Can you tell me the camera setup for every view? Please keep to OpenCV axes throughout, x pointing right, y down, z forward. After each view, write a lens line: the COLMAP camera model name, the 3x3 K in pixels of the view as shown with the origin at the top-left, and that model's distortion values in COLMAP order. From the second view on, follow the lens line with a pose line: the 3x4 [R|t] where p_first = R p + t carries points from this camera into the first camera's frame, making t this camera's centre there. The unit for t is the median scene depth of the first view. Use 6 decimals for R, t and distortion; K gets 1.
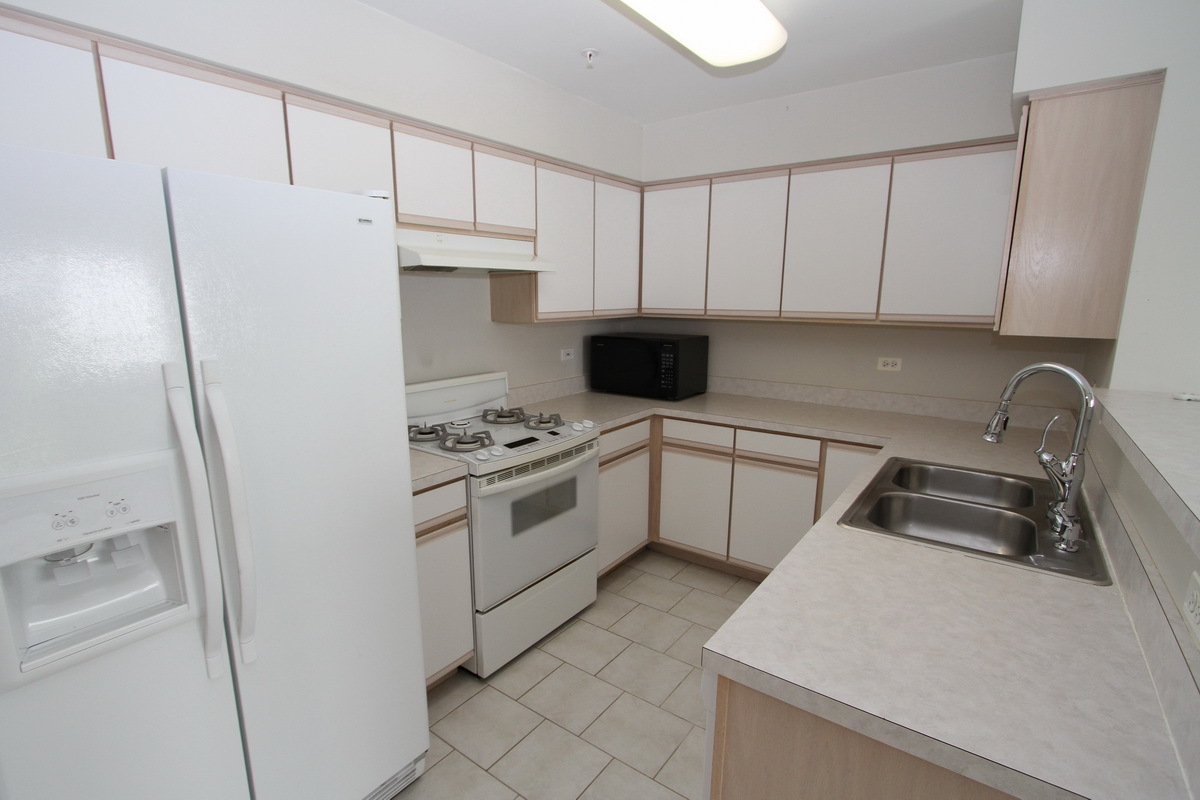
lens RADIAL K [[573.9, 0, 599.4], [0, 573.9, 413.8], [0, 0, 1]] dist [-0.013332, 0.000790]
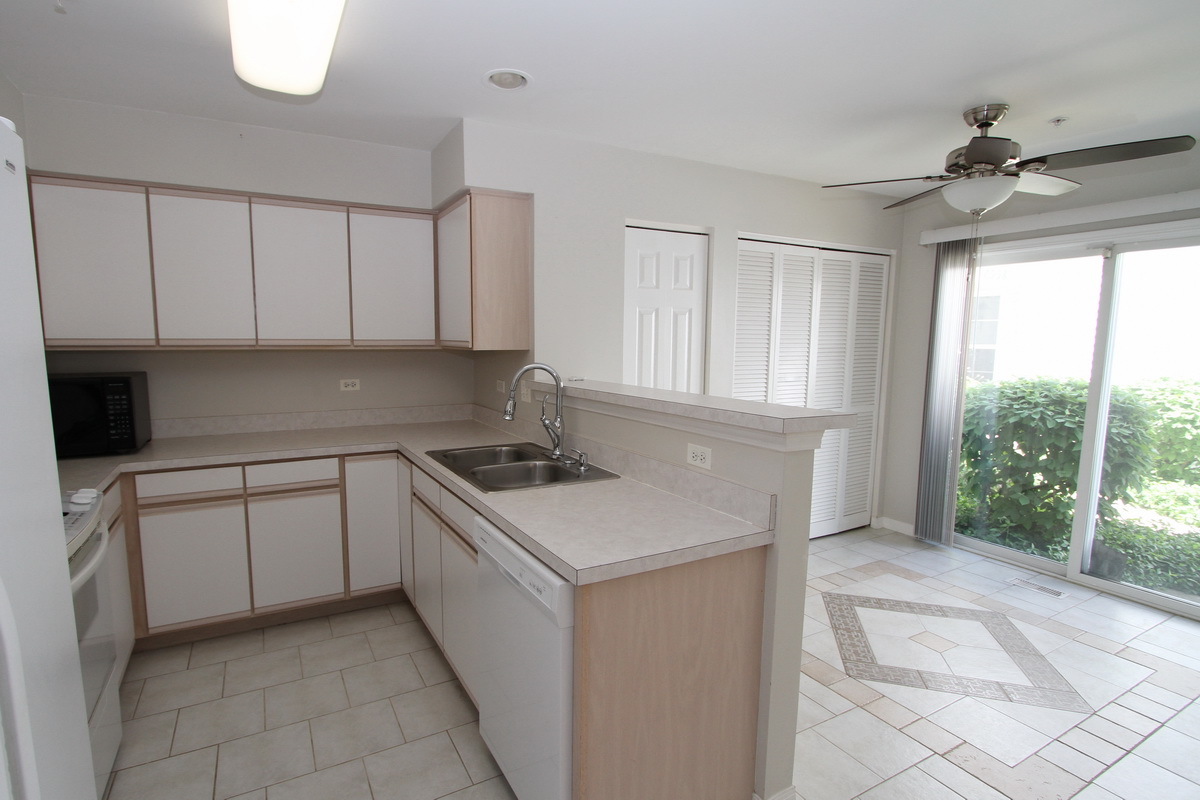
lens RADIAL K [[574.1, 0, 553.4], [0, 574.1, 404.3], [0, 0, 1]] dist [-0.002053, -0.000516]
pose [[0.449222, -0.105179, 0.887207, -0.338003], [0.180233, 0.983298, 0.025313, -0.004759], [-0.875052, 0.148533, 0.460676, 0.129439]]
